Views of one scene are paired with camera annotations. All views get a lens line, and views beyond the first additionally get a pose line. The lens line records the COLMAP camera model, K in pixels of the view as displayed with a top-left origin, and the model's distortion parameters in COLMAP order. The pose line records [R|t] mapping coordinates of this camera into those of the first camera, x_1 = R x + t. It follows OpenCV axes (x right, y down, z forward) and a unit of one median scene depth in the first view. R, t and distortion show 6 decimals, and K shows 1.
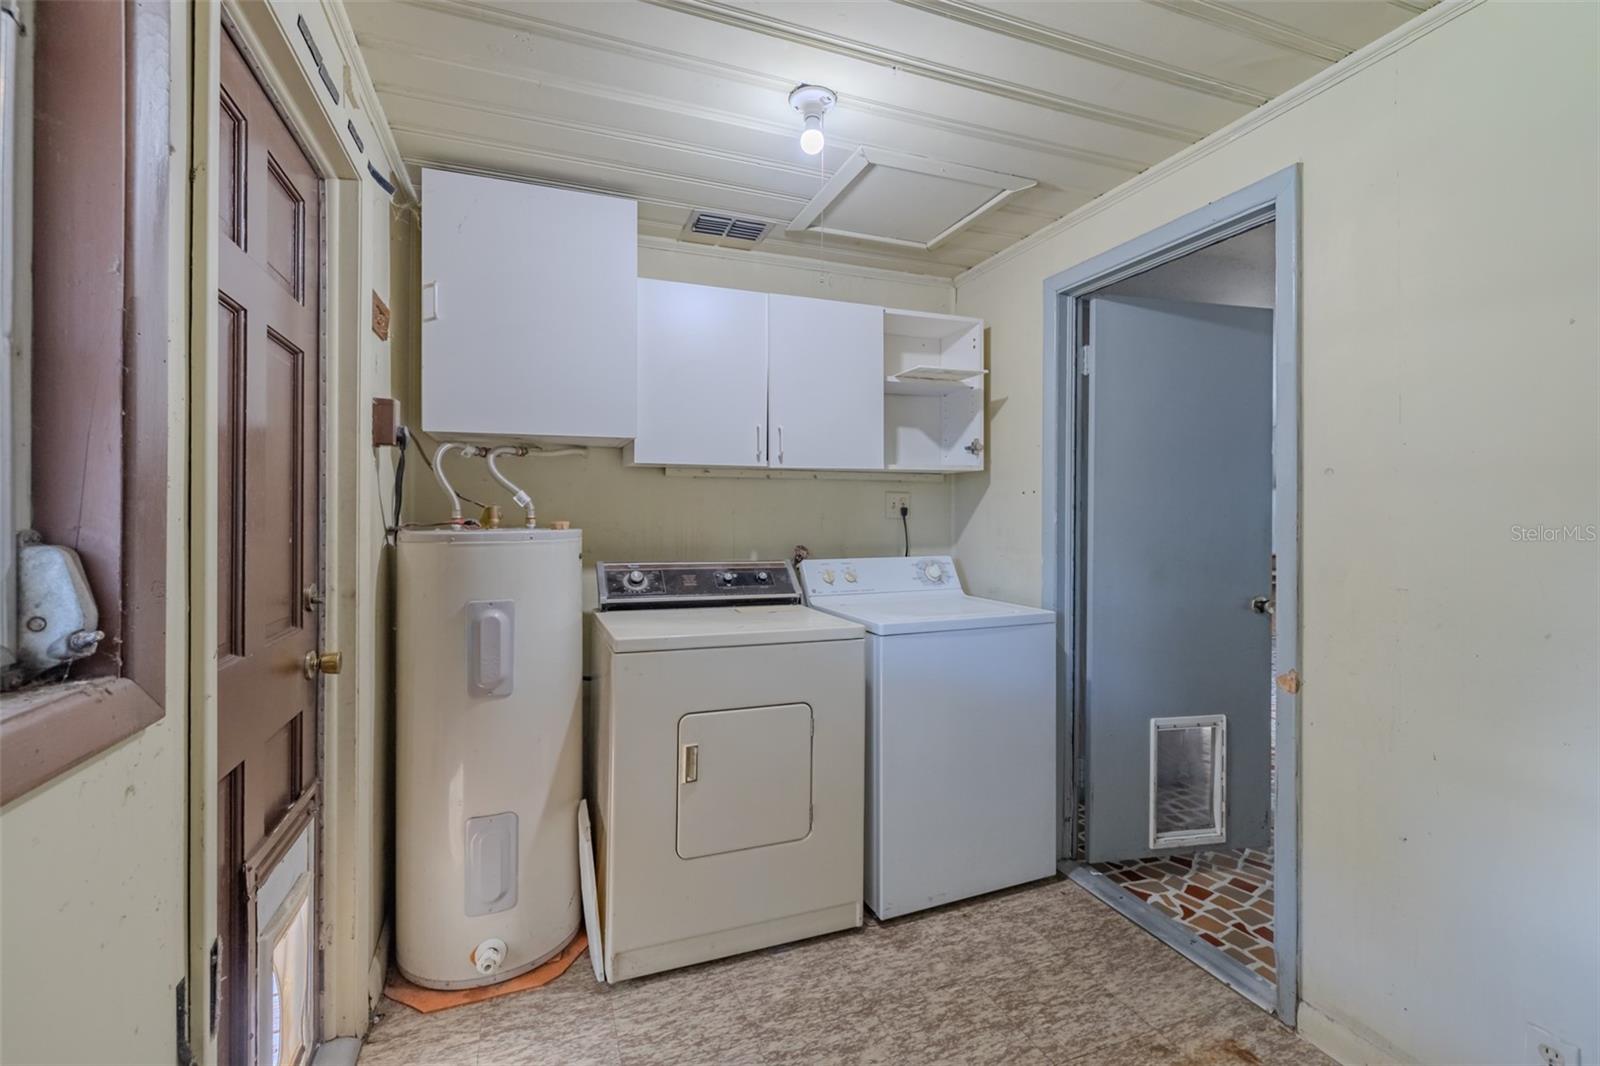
lens RADIAL K [[680.2, 0, 794.4], [0, 680.2, 508.5], [0, 0, 1]] dist [-0.000271, 0.000014]
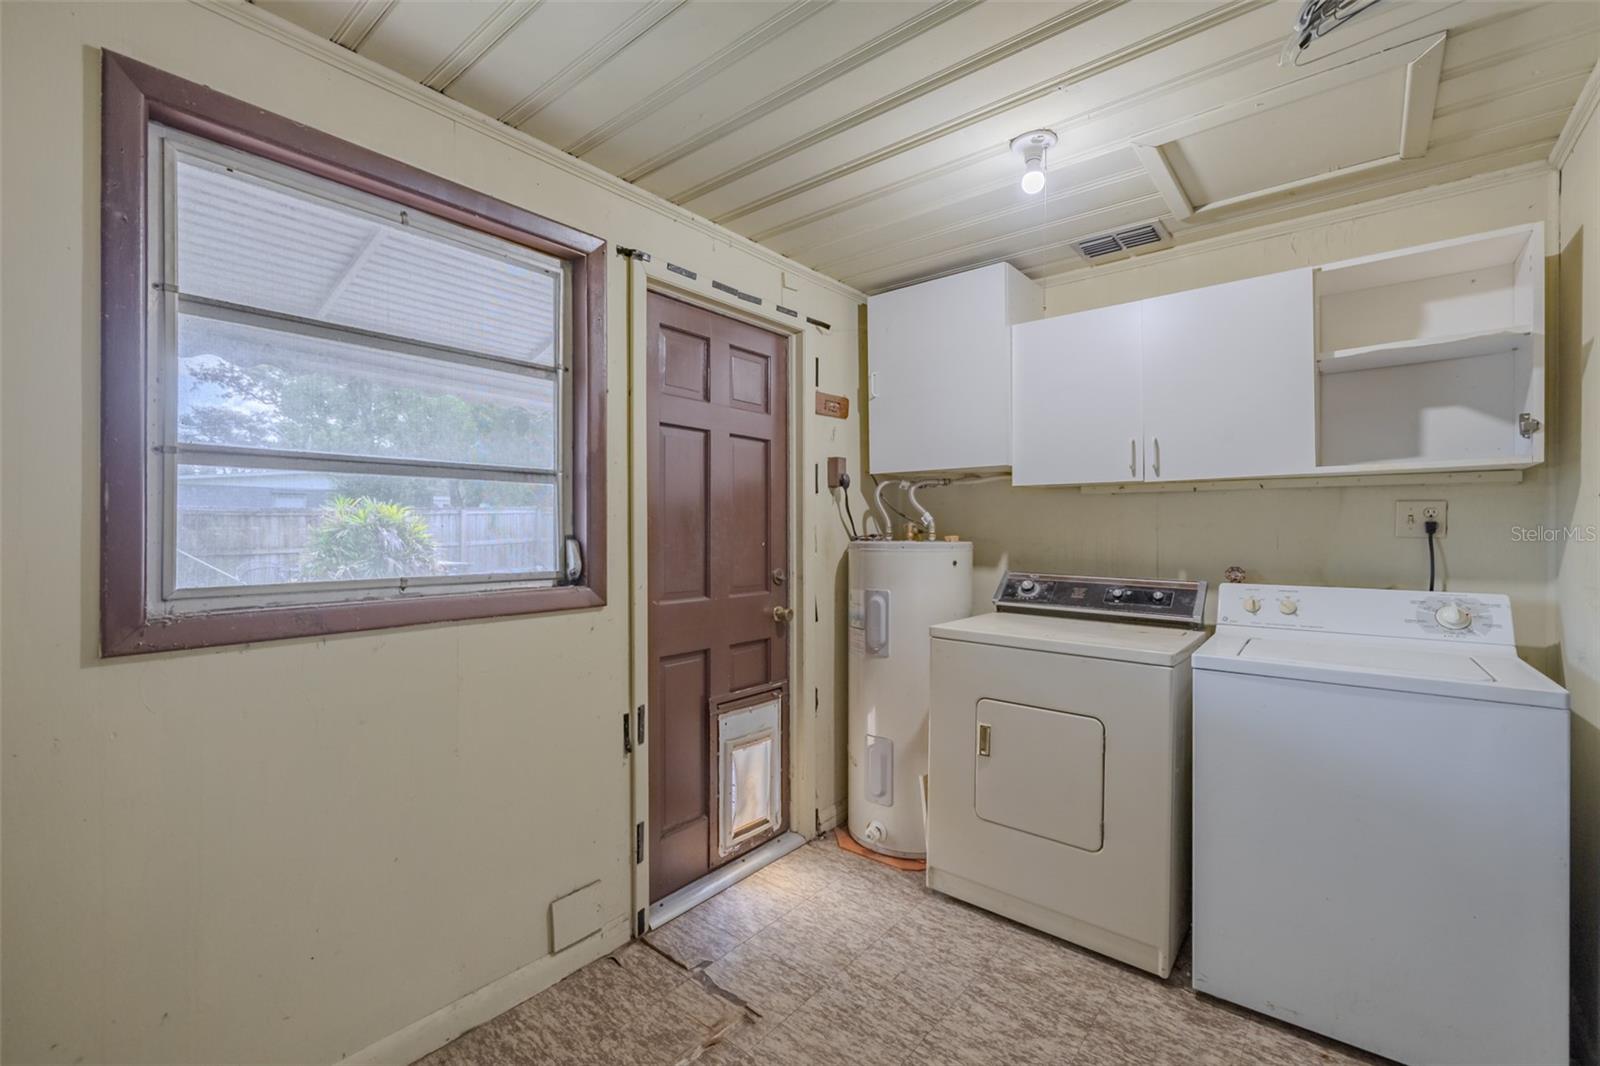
lens RADIAL K [[680.2, 0, 807.3], [0, 680.2, 532.9], [0, 0, 1]] dist [-0.000271, 0.000014]
pose [[0.502542, 0.004514, -0.864541, 0.656424], [0.004921, 0.999955, 0.008081, 0.001848], [0.864539, -0.008316, 0.502497, 0.126914]]
